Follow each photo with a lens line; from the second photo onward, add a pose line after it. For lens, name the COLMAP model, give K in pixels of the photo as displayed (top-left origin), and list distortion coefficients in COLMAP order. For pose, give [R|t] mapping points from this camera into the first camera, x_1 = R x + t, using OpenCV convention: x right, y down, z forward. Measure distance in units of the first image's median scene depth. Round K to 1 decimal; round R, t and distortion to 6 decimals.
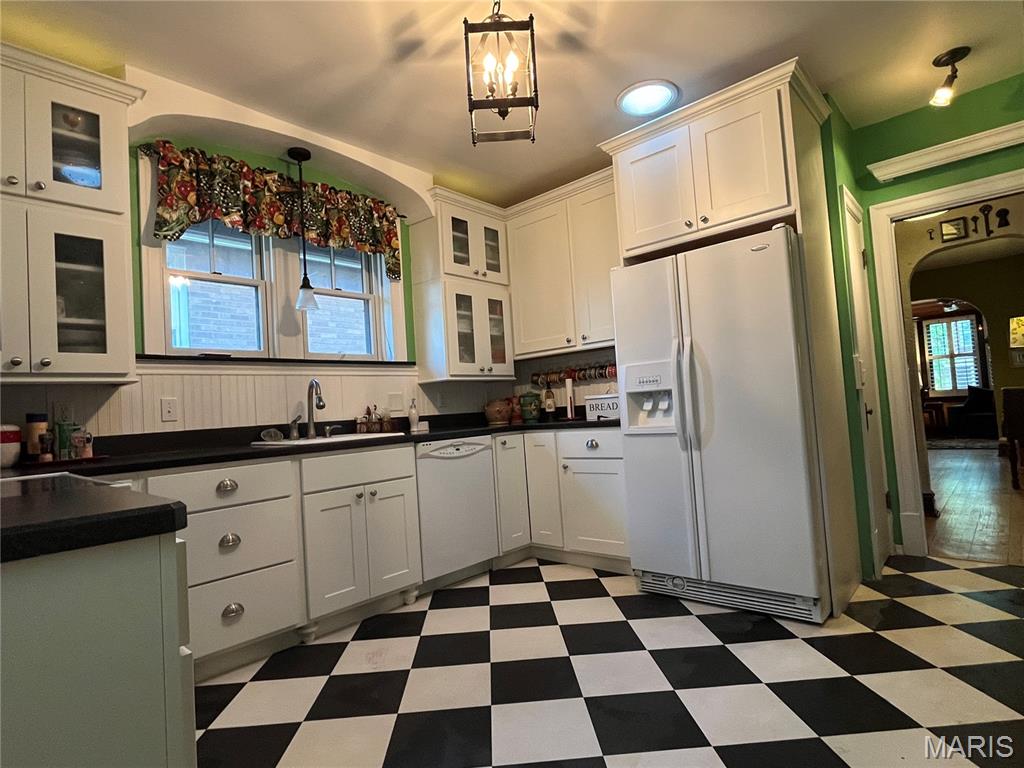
lens RADIAL K [[529.5, 0, 512.9], [0, 529.5, 386.4], [0, 0, 1]] dist [0.006224, 0.000551]
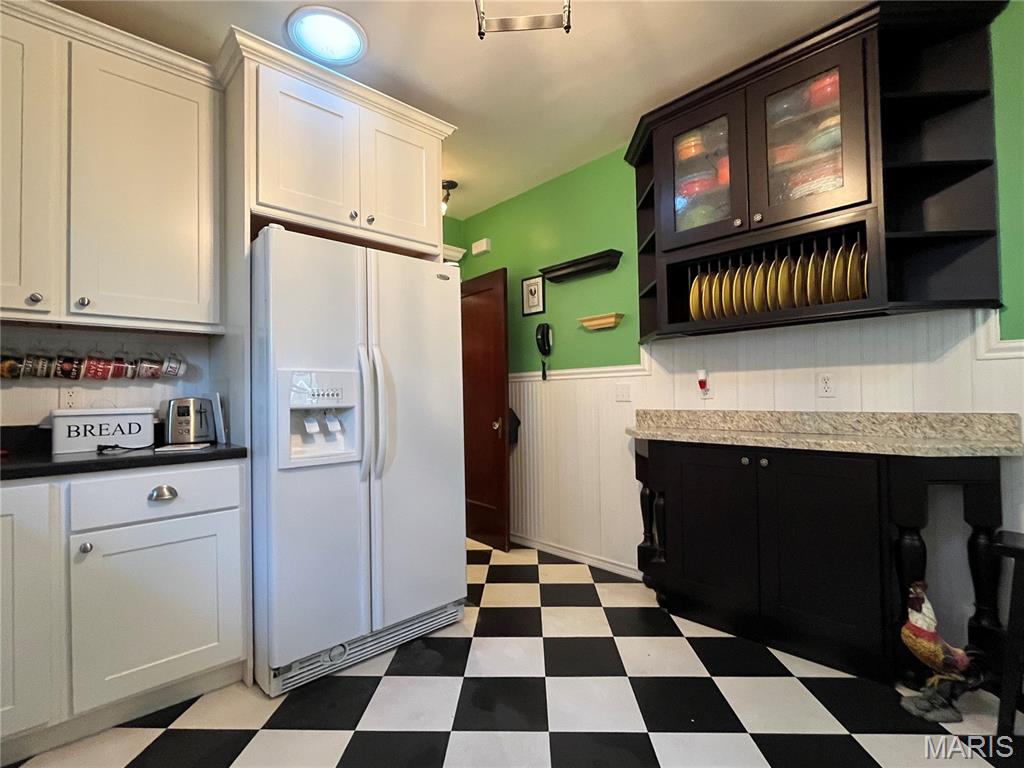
lens RADIAL K [[487.0, 0, 514.7], [0, 487.0, 384.7], [0, 0, 1]] dist [-0.003730, -0.000146]
pose [[0.098386, 0.088253, 0.991227, -0.403110], [-0.033326, 0.995793, -0.085352, 0.025972], [-0.994590, -0.024636, 0.100913, 0.656592]]
